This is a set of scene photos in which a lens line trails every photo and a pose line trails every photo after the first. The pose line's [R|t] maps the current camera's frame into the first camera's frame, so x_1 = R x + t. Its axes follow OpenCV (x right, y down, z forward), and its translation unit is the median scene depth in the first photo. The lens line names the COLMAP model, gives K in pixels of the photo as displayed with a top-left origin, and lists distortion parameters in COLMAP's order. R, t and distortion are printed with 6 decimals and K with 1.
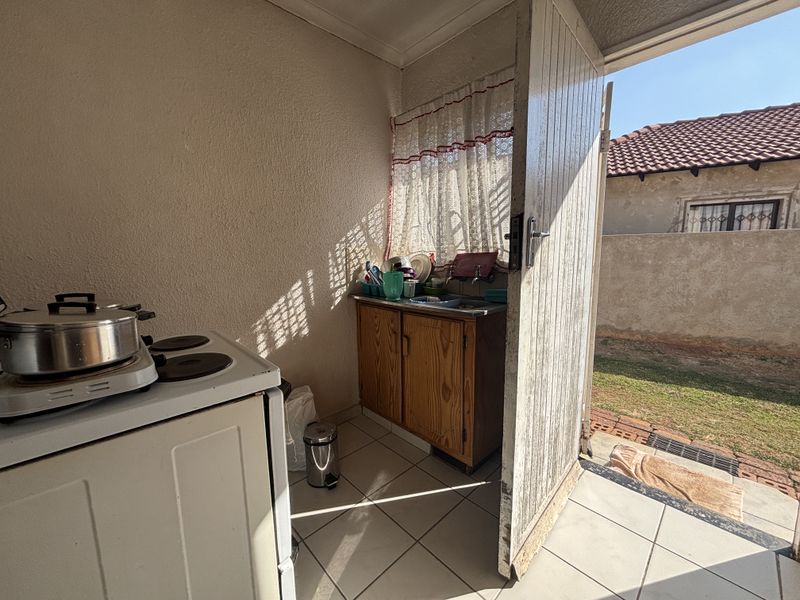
lens RADIAL K [[322.2, 0, 400.0], [0, 322.2, 298.9], [0, 0, 1]] dist [0.004197, -0.001226]
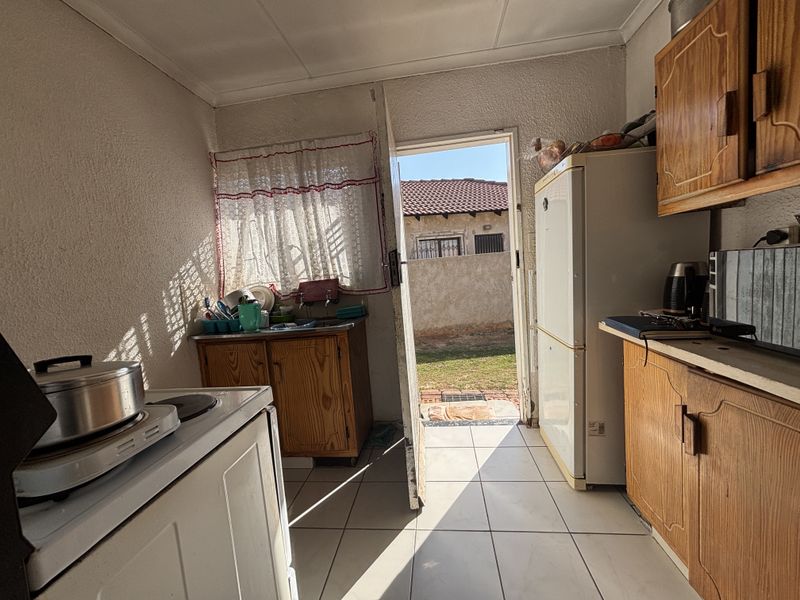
lens RADIAL K [[322.2, 0, 398.7], [0, 322.2, 298.8], [0, 0, 1]] dist [0.004197, -0.001226]
pose [[0.769723, -0.106510, 0.629430, -0.277322], [0.164502, 0.985778, -0.034357, 0.010709], [-0.616819, 0.129988, 0.776297, -0.073279]]
